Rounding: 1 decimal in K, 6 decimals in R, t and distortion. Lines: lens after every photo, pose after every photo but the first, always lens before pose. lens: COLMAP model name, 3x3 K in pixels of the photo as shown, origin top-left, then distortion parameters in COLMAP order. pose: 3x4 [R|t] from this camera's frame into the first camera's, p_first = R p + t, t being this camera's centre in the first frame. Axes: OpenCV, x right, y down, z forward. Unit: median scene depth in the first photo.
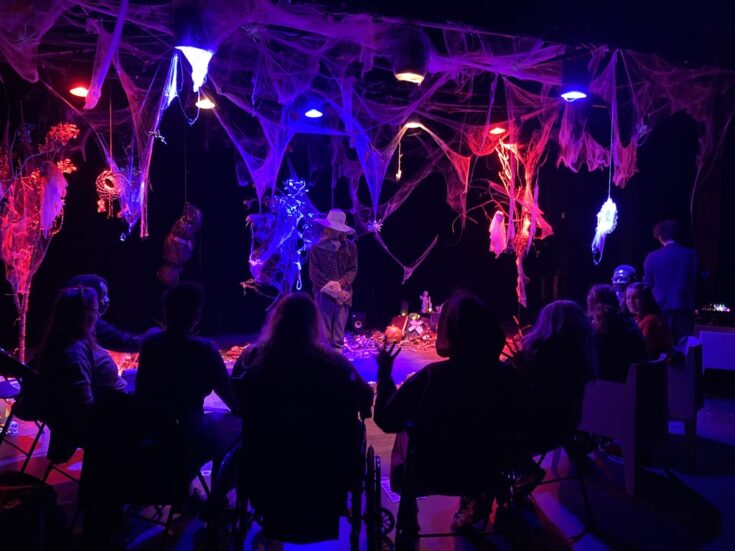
lens RADIAL K [[614.4, 0, 367.5], [0, 614.4, 275.5], [0, 0, 1]] dist [0.000319, -0.020871]
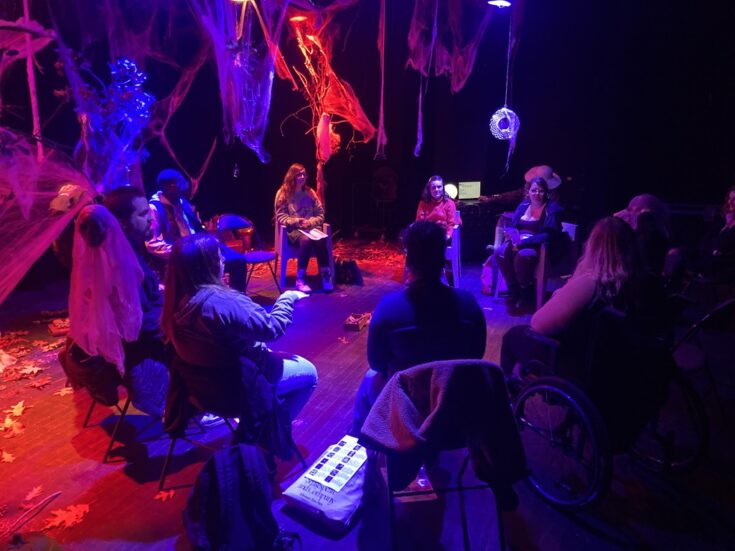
lens RADIAL K [[599.1, 0, 367.5], [0, 599.1, 275.5], [0, 0, 1]] dist [0.000440, -0.014388]
pose [[0.679205, -0.170045, 0.713978, -0.462983], [0.043954, 0.980469, 0.191700, -0.036650], [-0.732631, -0.098822, 0.673414, 0.348903]]
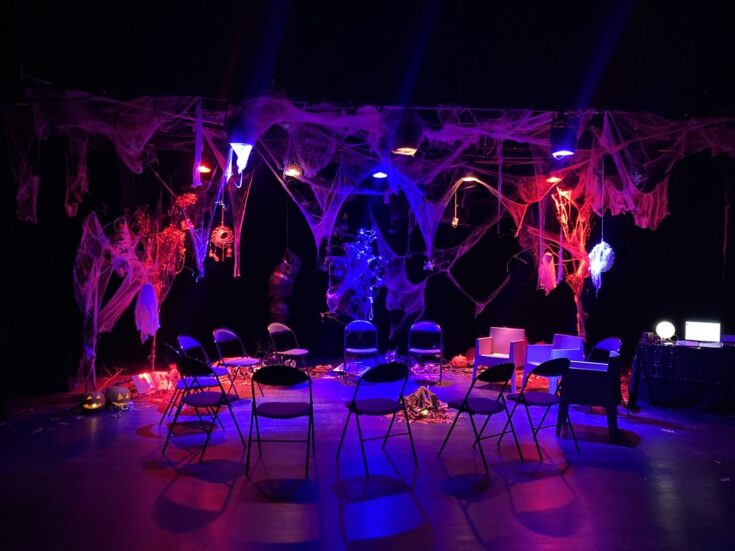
lens RADIAL K [[599.1, 0, 367.5], [0, 599.1, 275.5], [0, 0, 1]] dist [0.000440, -0.014388]
pose [[0.956349, -0.000402, -0.292226, 0.238653], [-0.018190, 0.997978, -0.060902, 0.008980], [0.291659, 0.063559, 0.954408, -0.130124]]
